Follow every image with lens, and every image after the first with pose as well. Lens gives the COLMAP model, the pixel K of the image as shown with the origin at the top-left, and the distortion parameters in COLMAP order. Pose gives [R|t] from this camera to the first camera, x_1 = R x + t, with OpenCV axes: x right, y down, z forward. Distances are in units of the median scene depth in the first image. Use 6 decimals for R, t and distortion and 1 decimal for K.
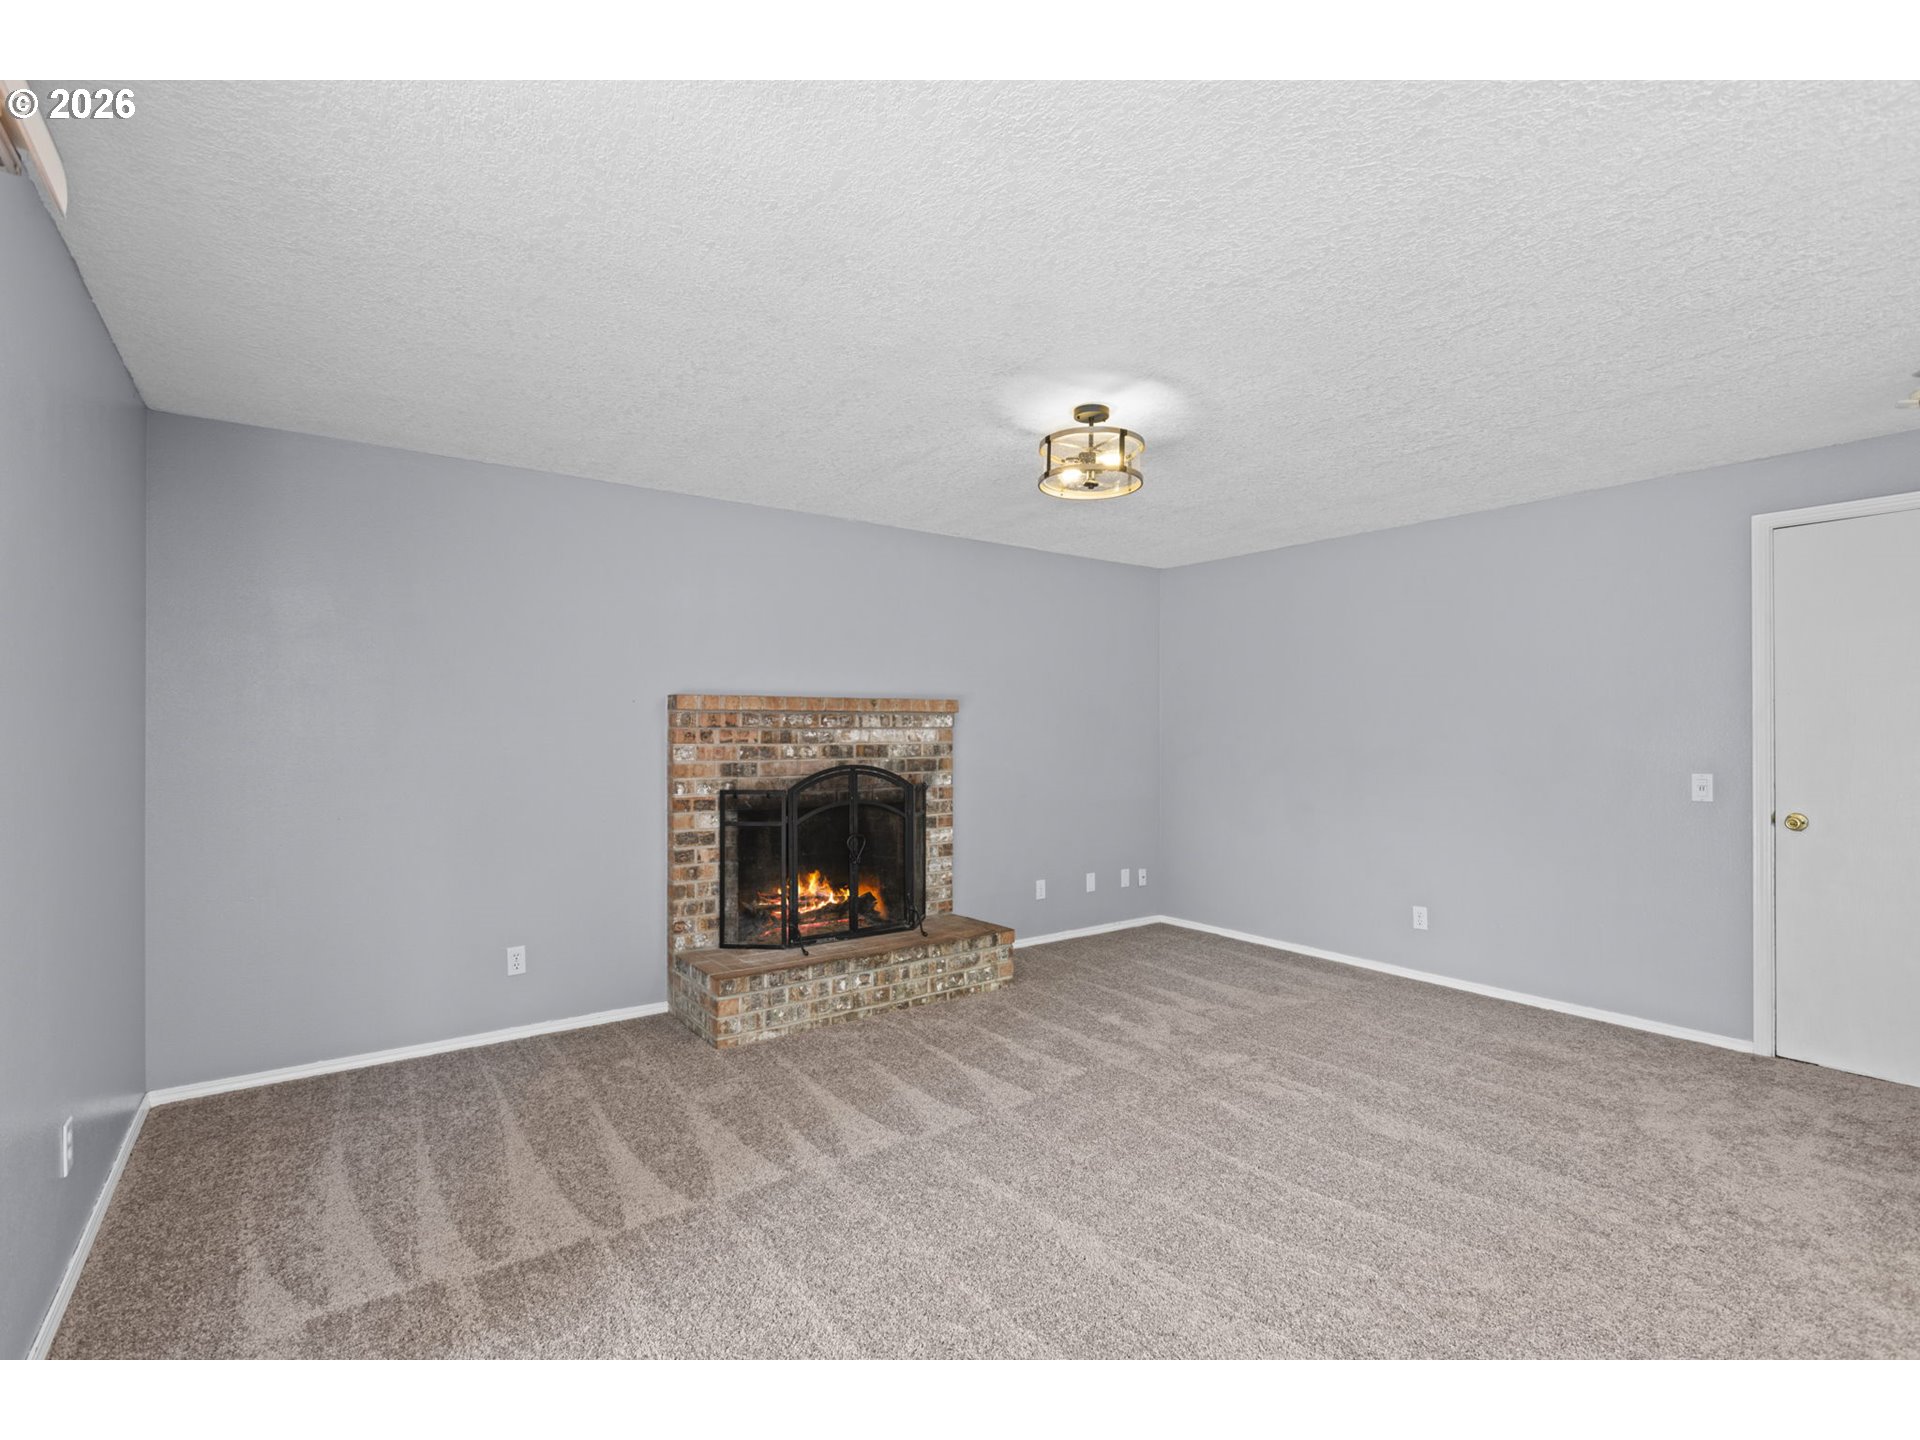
lens RADIAL K [[904.4, 0, 993.1], [0, 904.4, 736.7], [0, 0, 1]] dist [-0.001379, -0.000279]
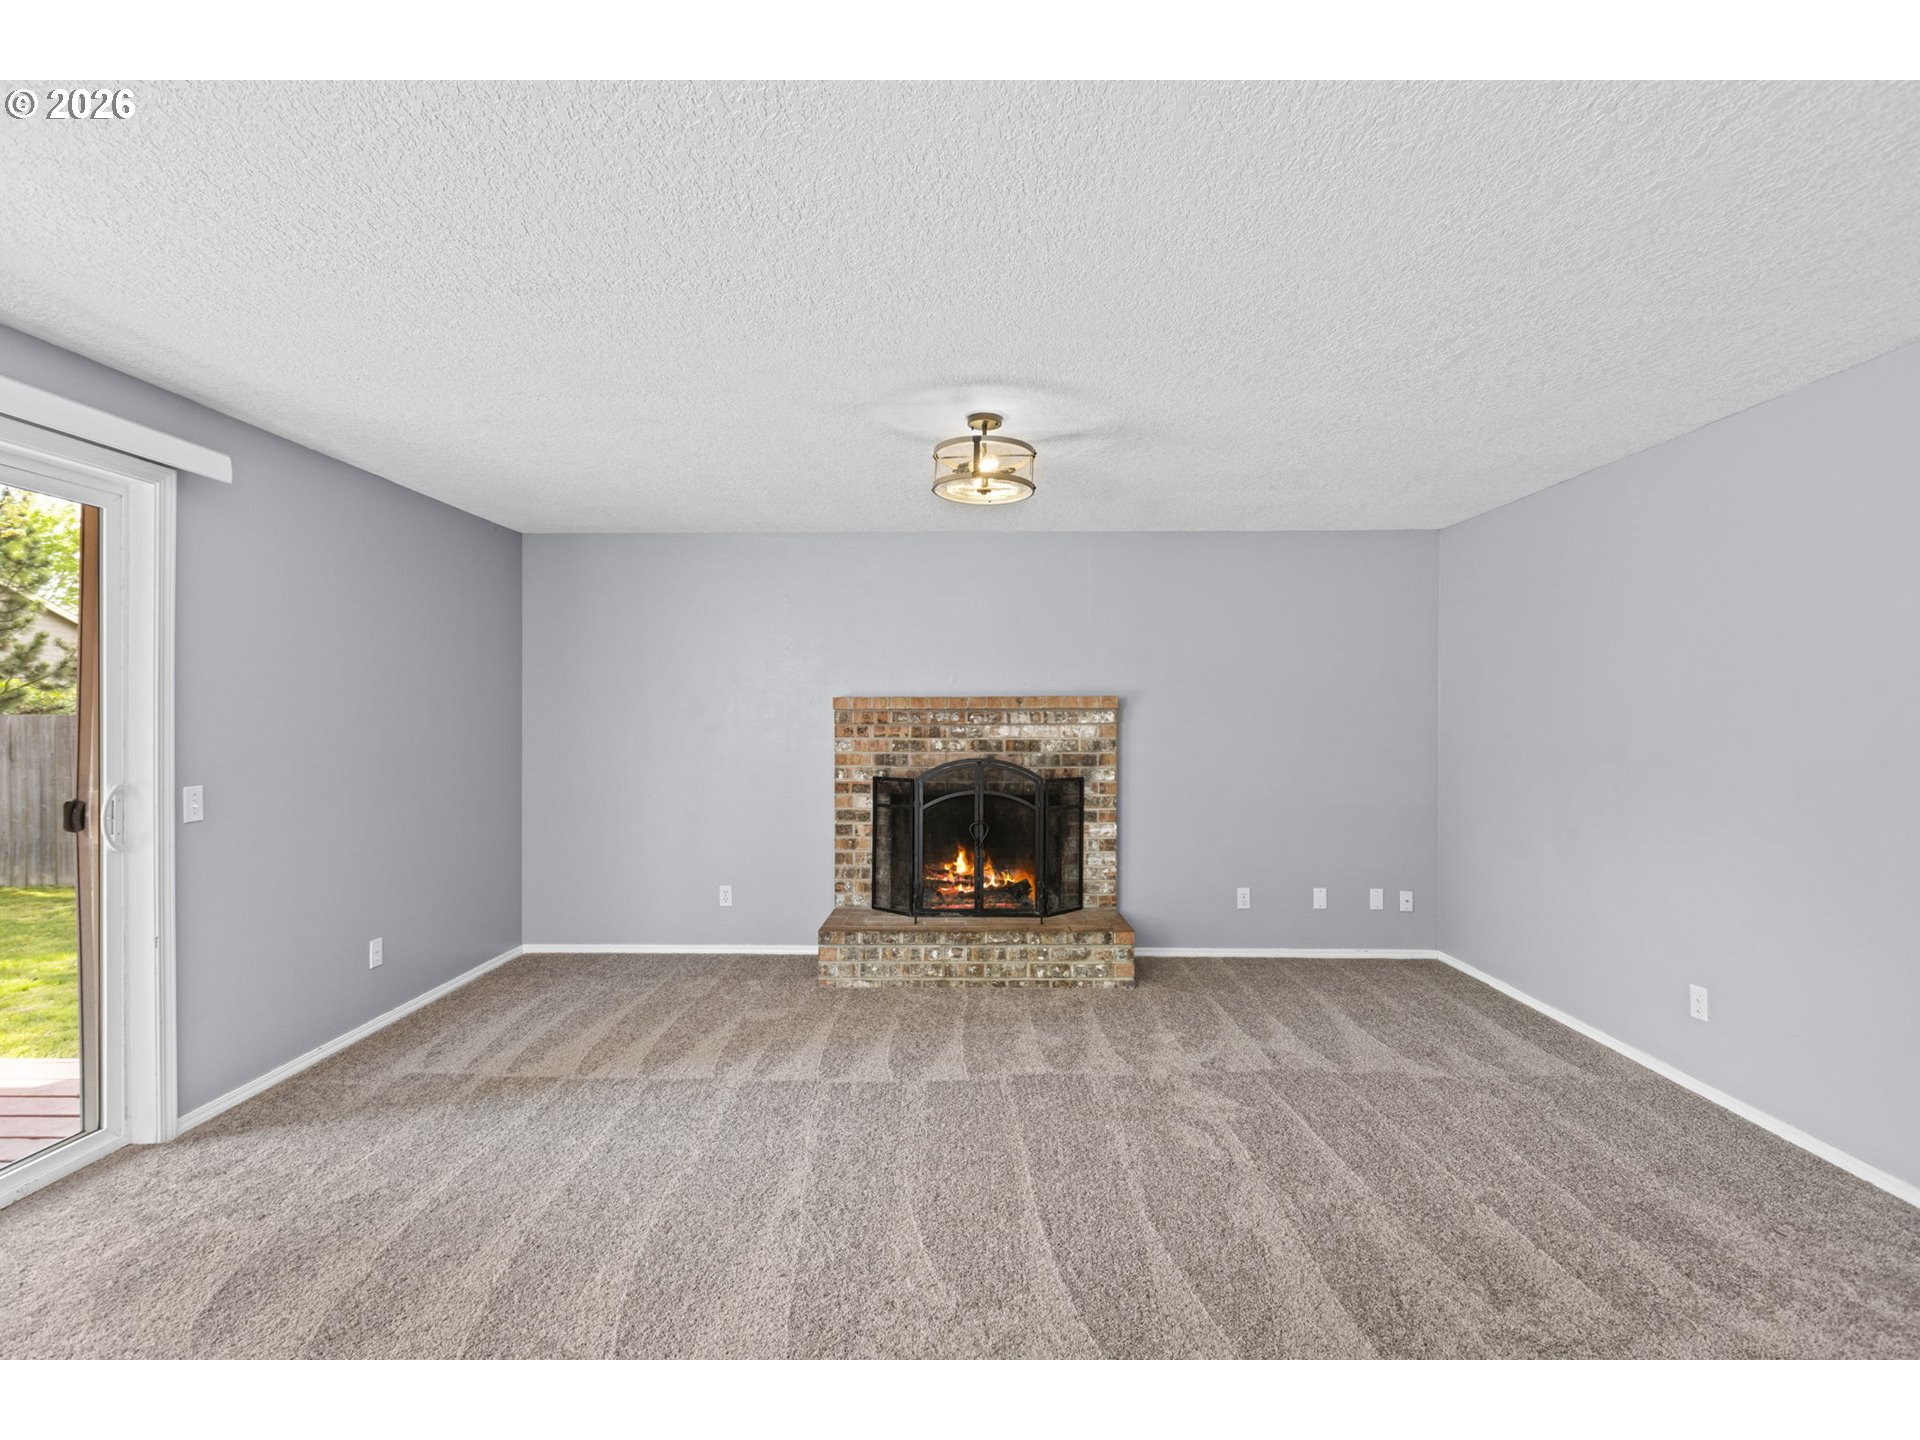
lens RADIAL K [[904.4, 0, 993.1], [0, 904.4, 736.7], [0, 0, 1]] dist [-0.001379, -0.000279]
pose [[0.792912, 0.010292, -0.609250, 0.532786], [-0.003810, 0.999922, 0.011933, -0.008092], [0.609325, -0.007140, 0.792889, 0.145970]]
